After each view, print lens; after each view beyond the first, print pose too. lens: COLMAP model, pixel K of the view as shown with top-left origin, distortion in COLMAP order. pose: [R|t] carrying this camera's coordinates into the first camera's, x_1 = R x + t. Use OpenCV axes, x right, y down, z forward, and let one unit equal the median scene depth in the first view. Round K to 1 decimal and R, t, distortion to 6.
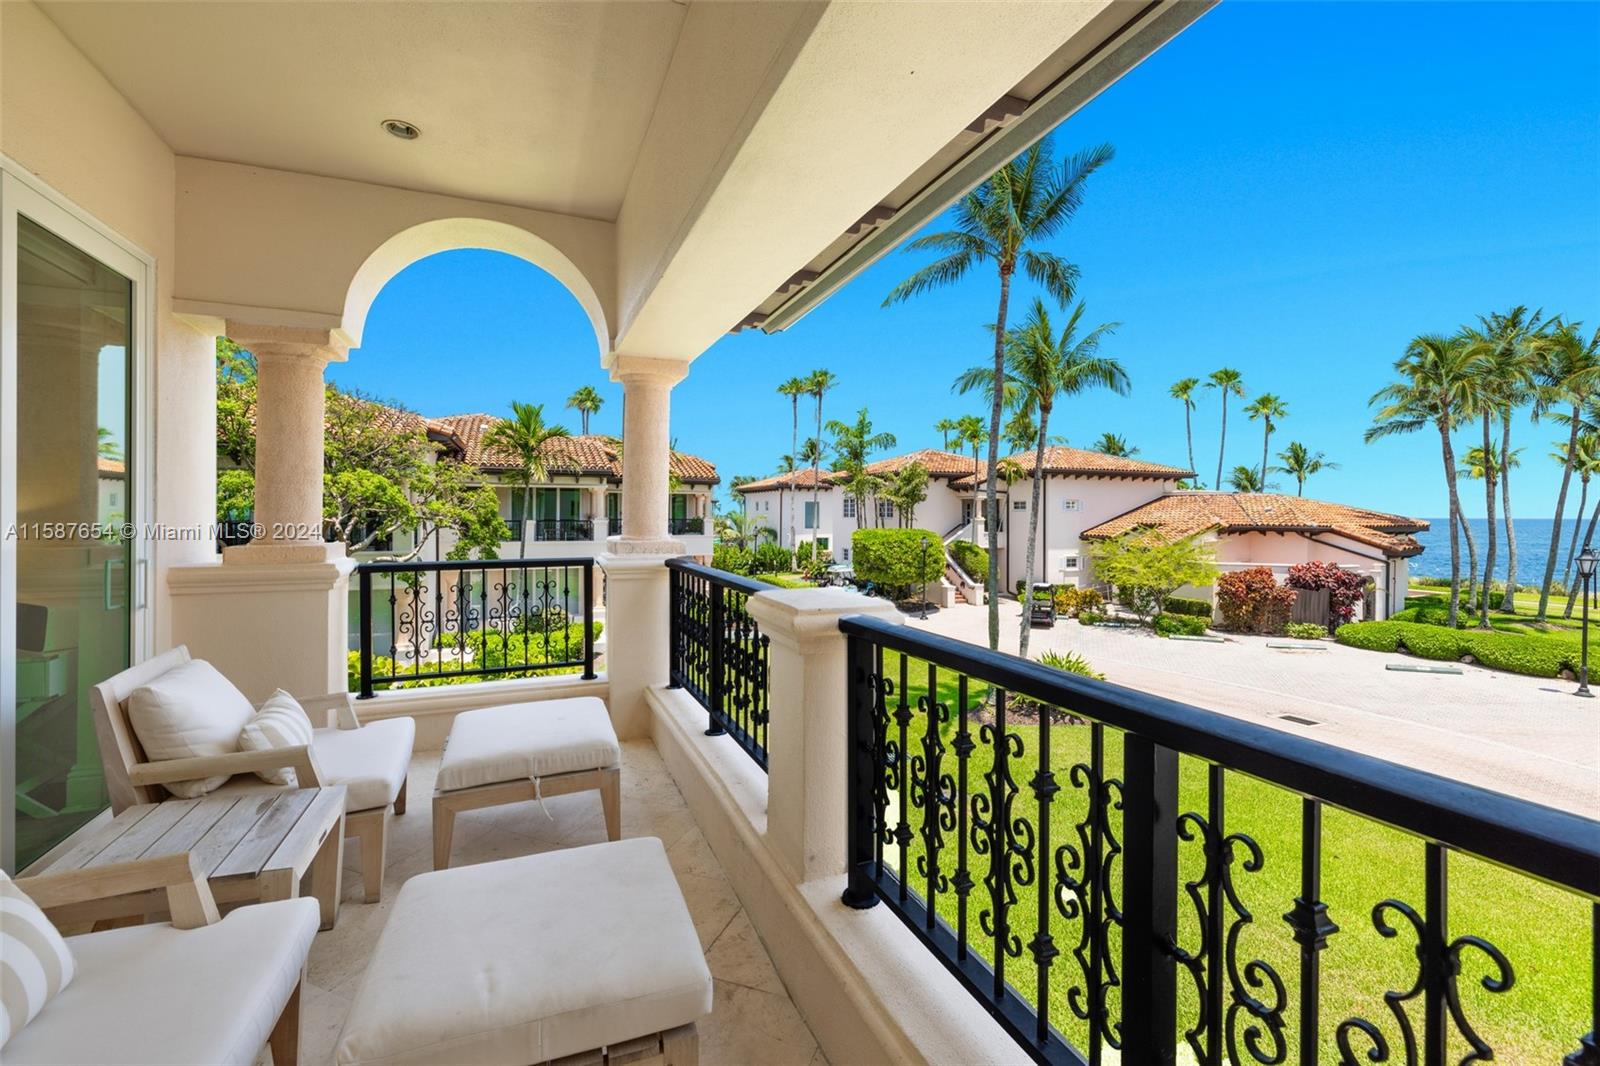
lens RADIAL K [[686.5, 0, 804.2], [0, 686.5, 520.1], [0, 0, 1]] dist [-0.000795, 0.000331]
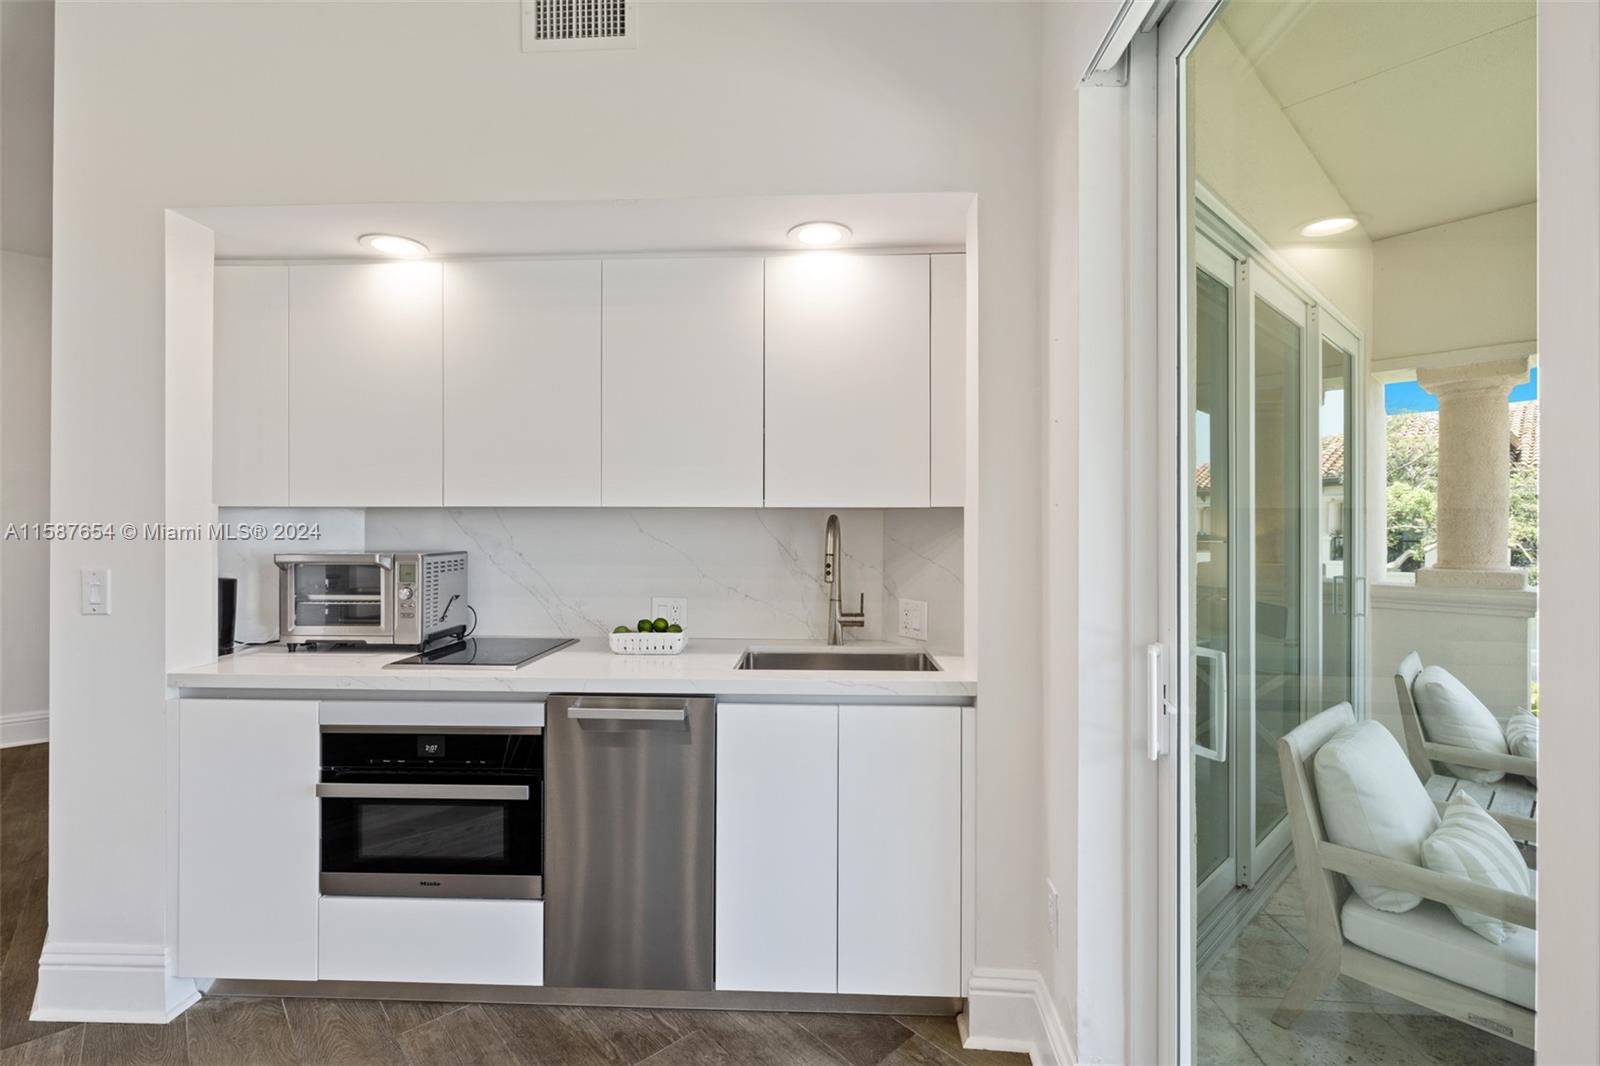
lens RADIAL K [[707.8, 0, 793.2], [0, 707.8, 521.3], [0, 0, 1]] dist [-0.003218, -0.000236]
pose [[0.333324, -0.009186, -0.942768, -0.067894], [-0.008163, 0.999887, -0.012629, -0.013817], [0.942777, 0.011905, 0.333211, -0.284926]]
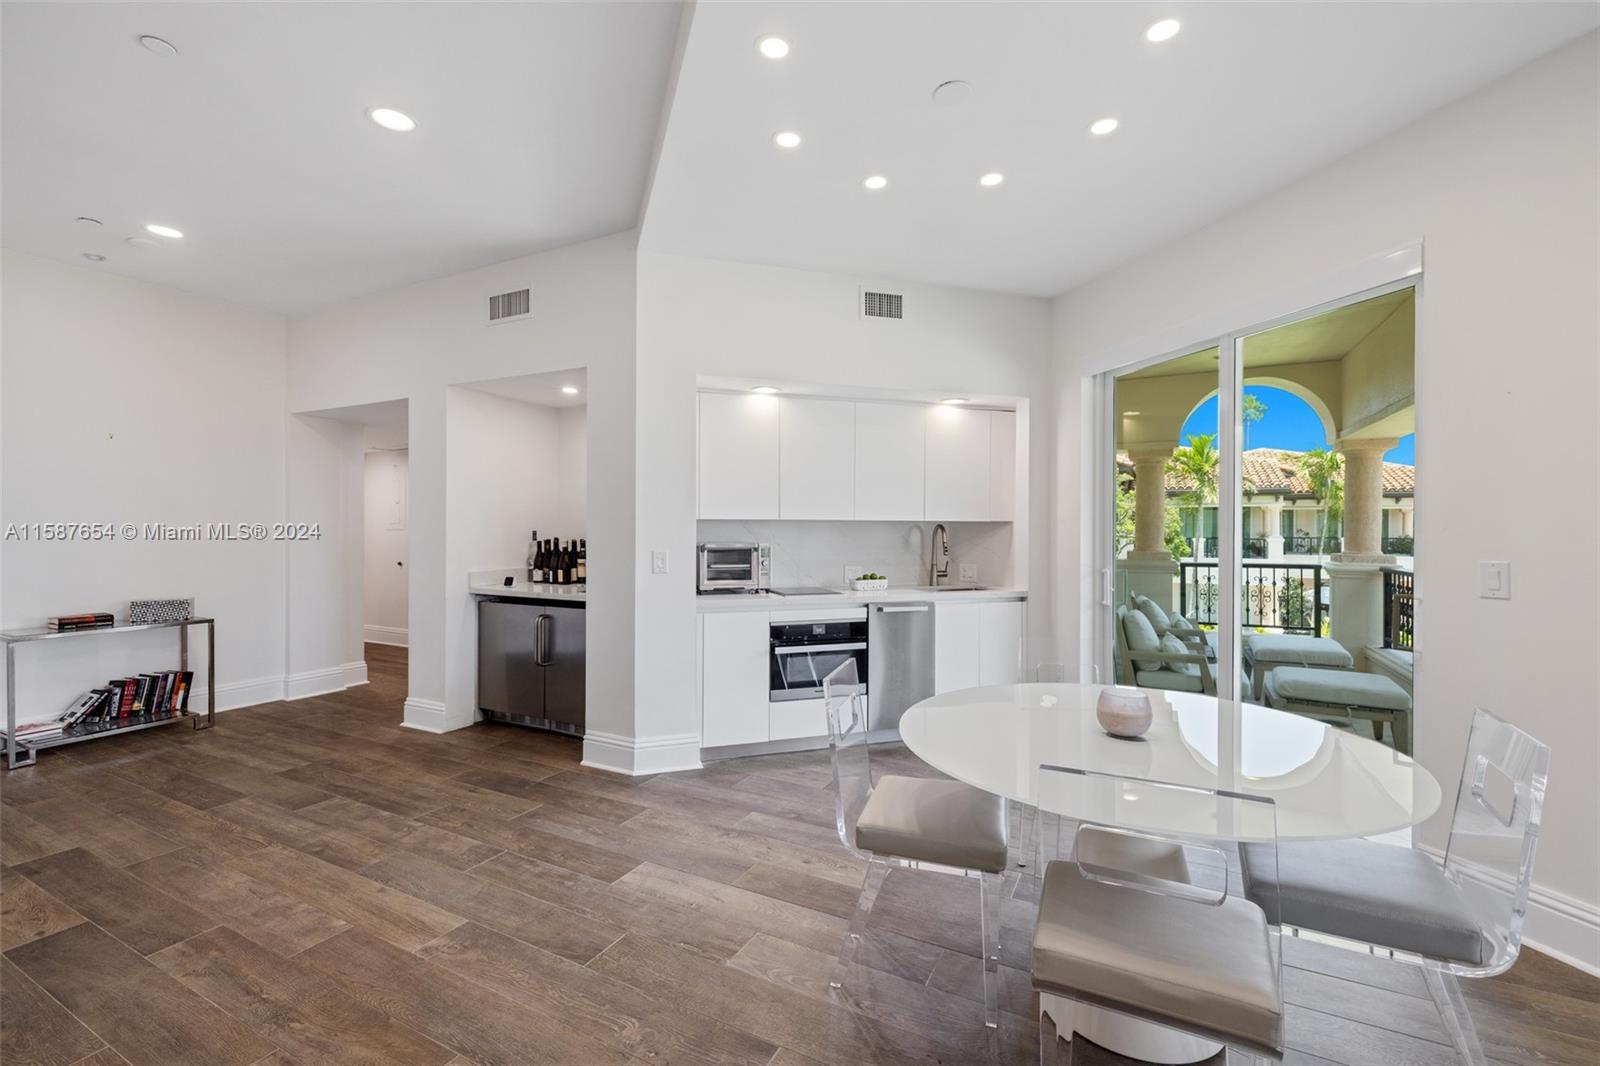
lens RADIAL K [[686.5, 0, 792.8], [0, 686.5, 529.6], [0, 0, 1]] dist [-0.000795, 0.000331]
pose [[0.633942, -0.001566, -0.773379, 0.155073], [-0.006655, 0.999950, -0.007480, -0.006869], [0.773352, 0.009888, 0.633900, -0.997950]]
